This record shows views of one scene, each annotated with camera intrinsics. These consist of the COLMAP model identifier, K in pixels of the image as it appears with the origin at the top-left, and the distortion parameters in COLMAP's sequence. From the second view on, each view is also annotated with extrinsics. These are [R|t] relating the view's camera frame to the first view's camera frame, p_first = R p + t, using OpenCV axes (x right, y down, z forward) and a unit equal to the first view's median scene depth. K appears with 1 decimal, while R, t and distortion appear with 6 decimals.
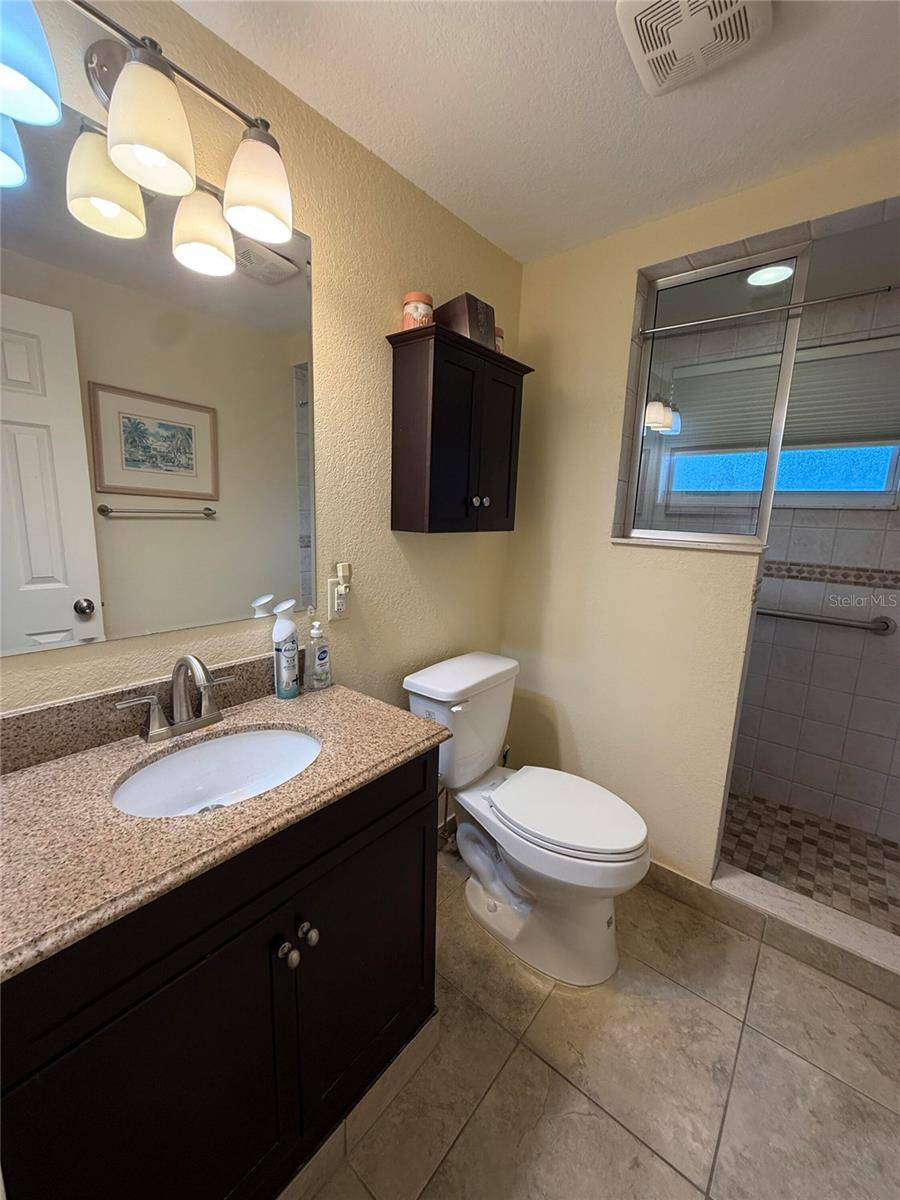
lens RADIAL K [[478.6, 0, 452.3], [0, 478.6, 598.4], [0, 0, 1]] dist [-0.000103, -0.000254]
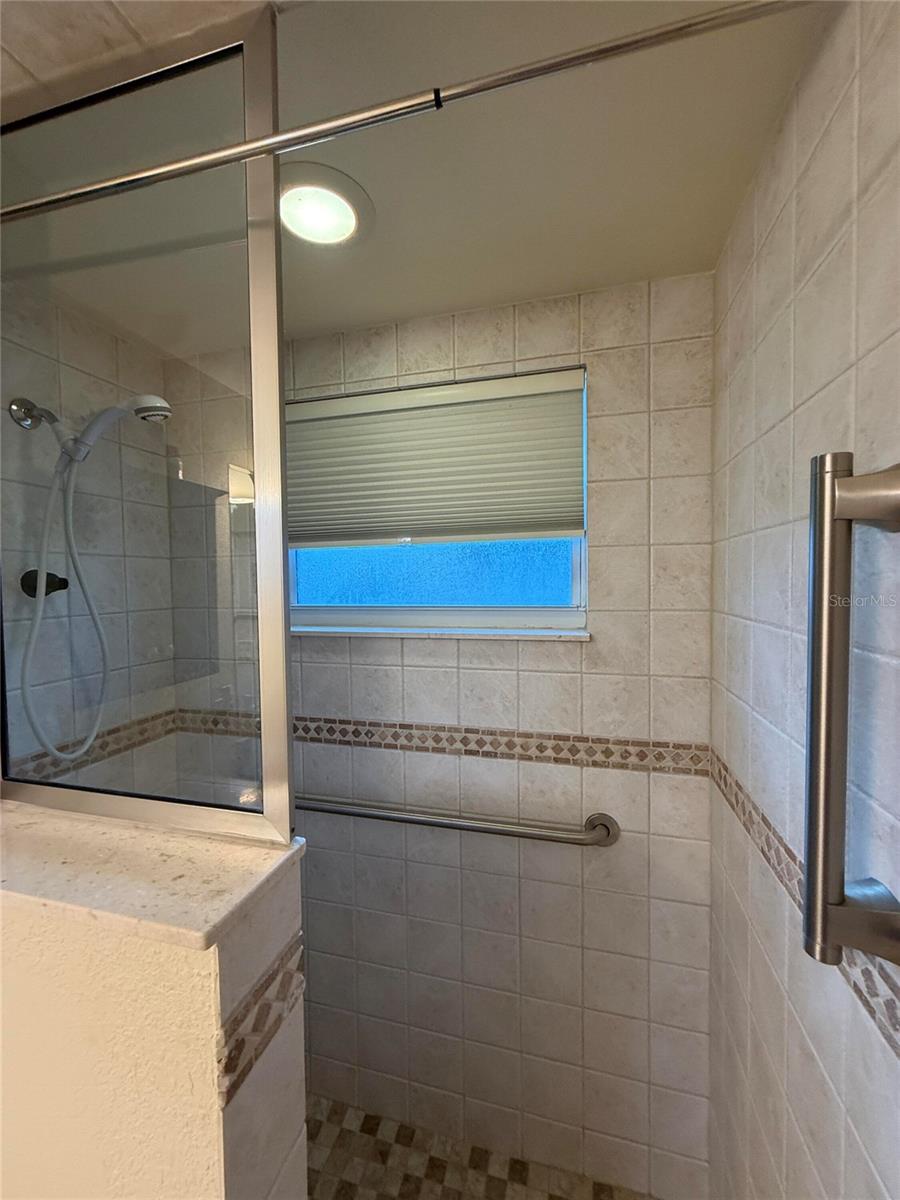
lens RADIAL K [[478.6, 0, 453.3], [0, 478.6, 598.7], [0, 0, 1]] dist [-0.000103, -0.000254]
pose [[0.905326, -0.064146, 0.419846, 0.480396], [0.120489, 0.986706, -0.109060, -0.178745], [-0.407268, 0.149321, 0.901019, 0.474950]]
